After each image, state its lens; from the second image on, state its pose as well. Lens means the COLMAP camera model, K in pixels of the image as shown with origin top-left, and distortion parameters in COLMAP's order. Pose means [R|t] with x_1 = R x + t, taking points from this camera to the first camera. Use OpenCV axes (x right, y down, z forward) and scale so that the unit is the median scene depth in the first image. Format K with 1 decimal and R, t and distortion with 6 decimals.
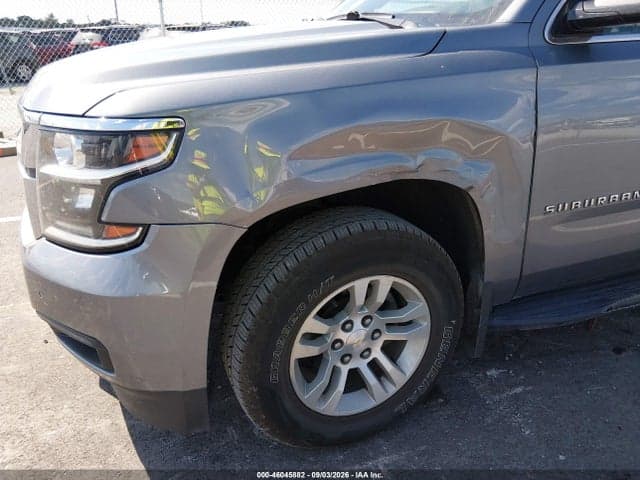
lens RADIAL K [[493.2, 0, 316.5], [0, 493.2, 239.6], [0, 0, 1]] dist [0.049558, -0.090723]
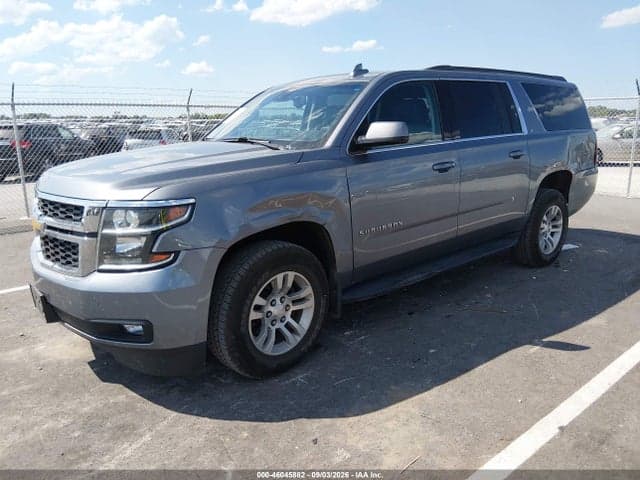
lens RADIAL K [[493.2, 0, 318.4], [0, 493.2, 240.4], [0, 0, 1]] dist [0.049558, -0.090723]
pose [[0.937383, -0.090655, 0.336296, -0.395516], [0.144628, 0.979668, -0.139043, 0.235166], [-0.316854, 0.178974, 0.931435, -0.857277]]
